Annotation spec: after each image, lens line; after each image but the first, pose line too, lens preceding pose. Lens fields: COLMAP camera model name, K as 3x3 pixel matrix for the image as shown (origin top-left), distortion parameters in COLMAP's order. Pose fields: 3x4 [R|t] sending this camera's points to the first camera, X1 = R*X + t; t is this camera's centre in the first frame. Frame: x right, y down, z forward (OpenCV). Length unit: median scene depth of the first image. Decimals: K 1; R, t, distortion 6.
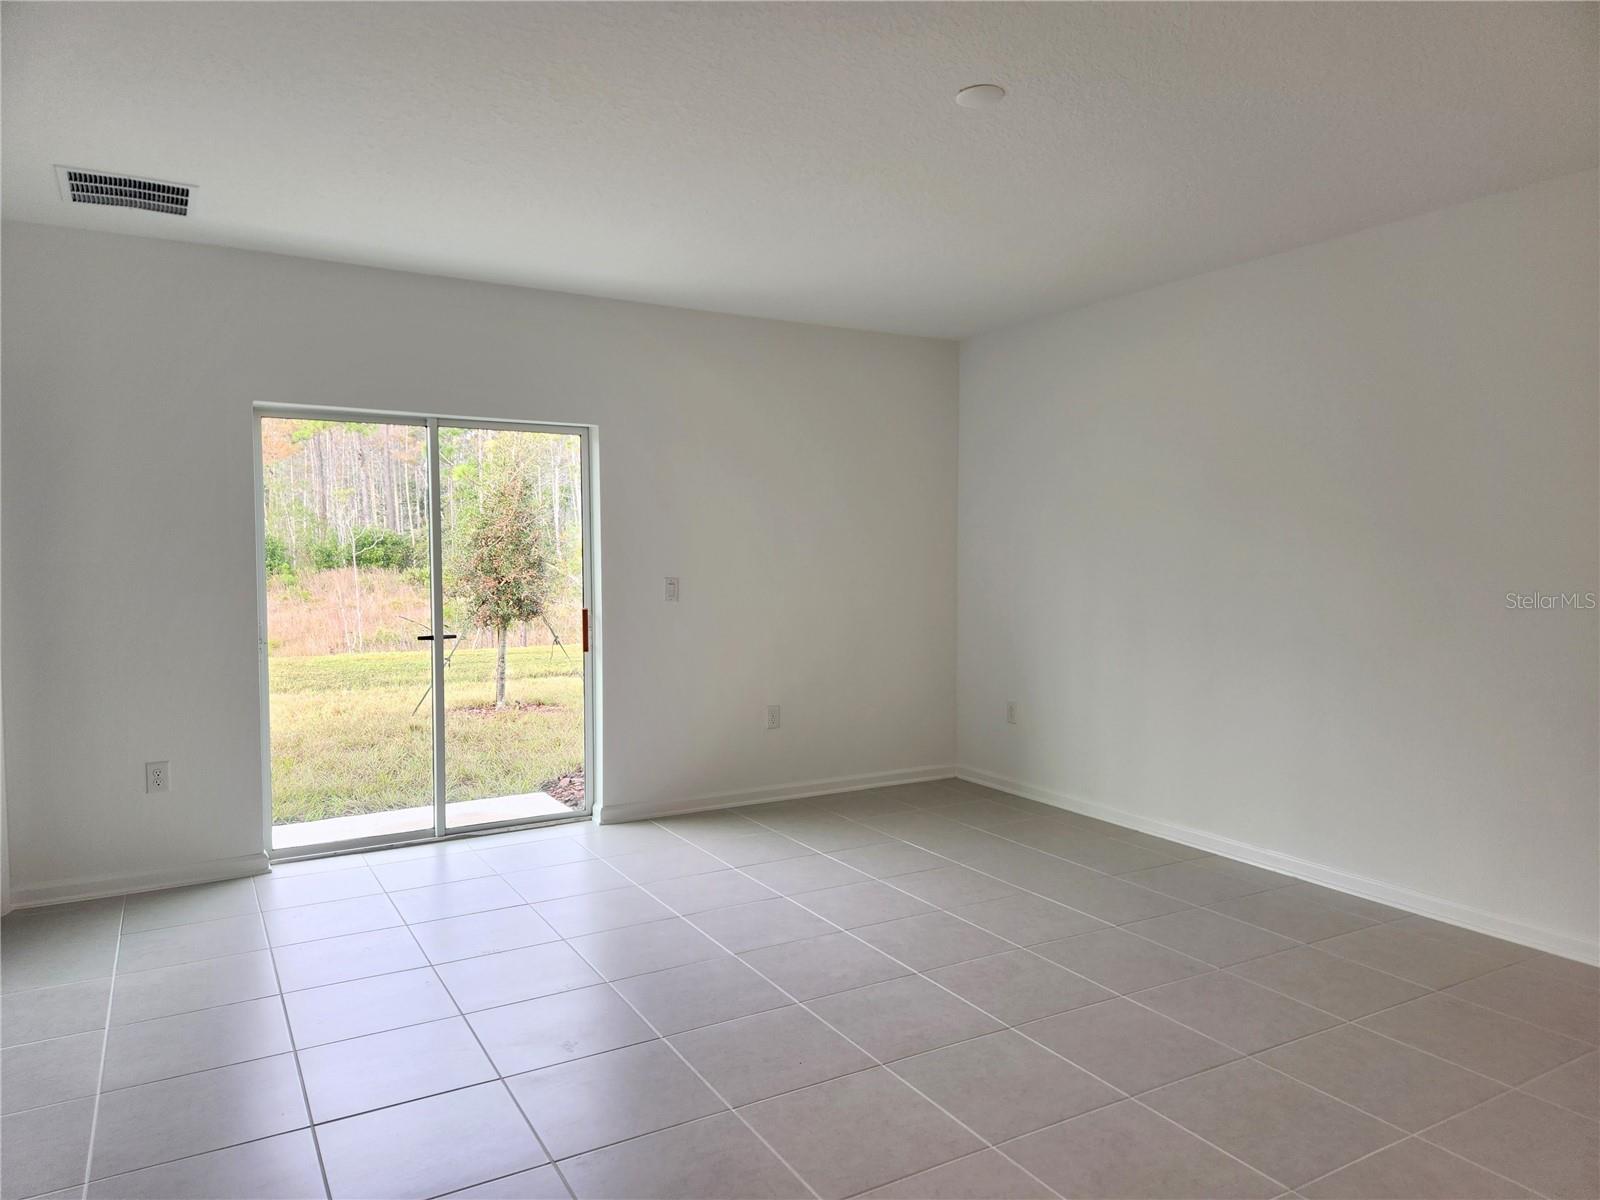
lens RADIAL K [[1056.8, 0, 804.8], [0, 1056.8, 594.6], [0, 0, 1]] dist [0.044615, -0.000393]
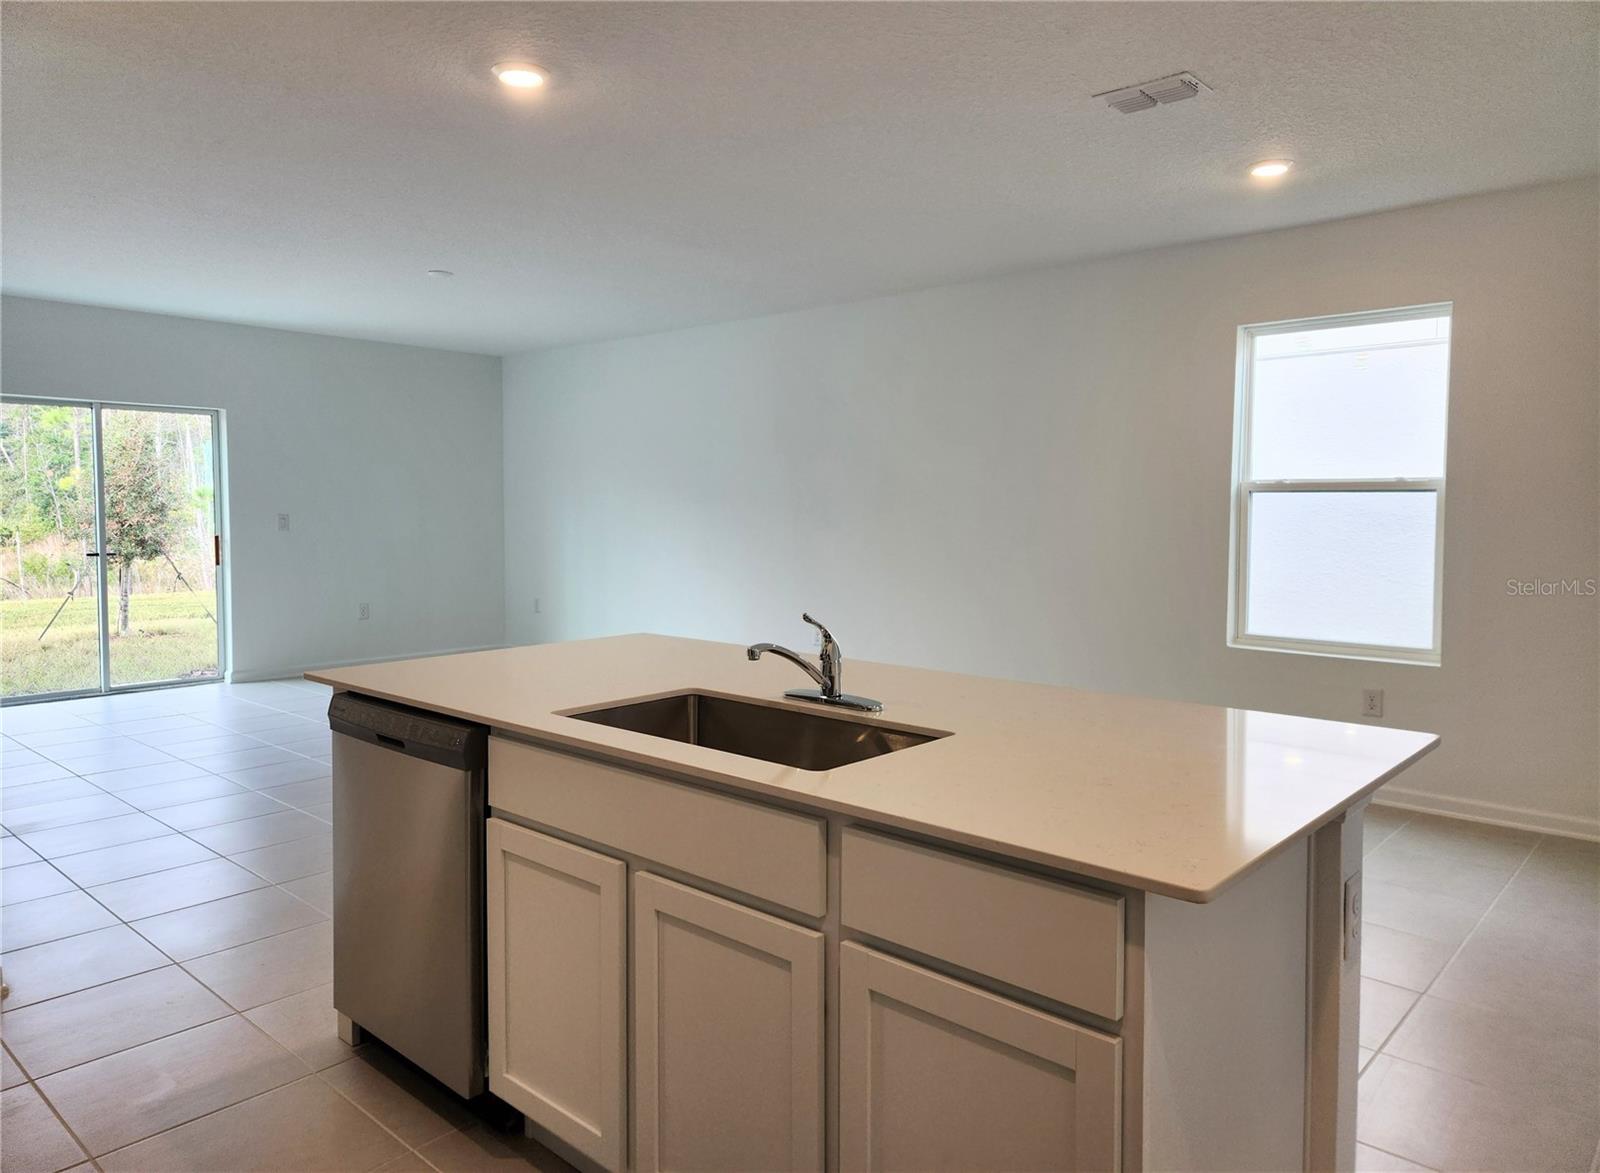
lens RADIAL K [[1084.7, 0, 835.7], [0, 1084.7, 553.5], [0, 0, 1]] dist [0.007629, 0.003368]
pose [[0.945974, -0.011472, 0.324041, 0.058925], [0.010382, 0.999933, 0.005093, 0.021016], [-0.324077, -0.001454, 0.946029, -0.361932]]
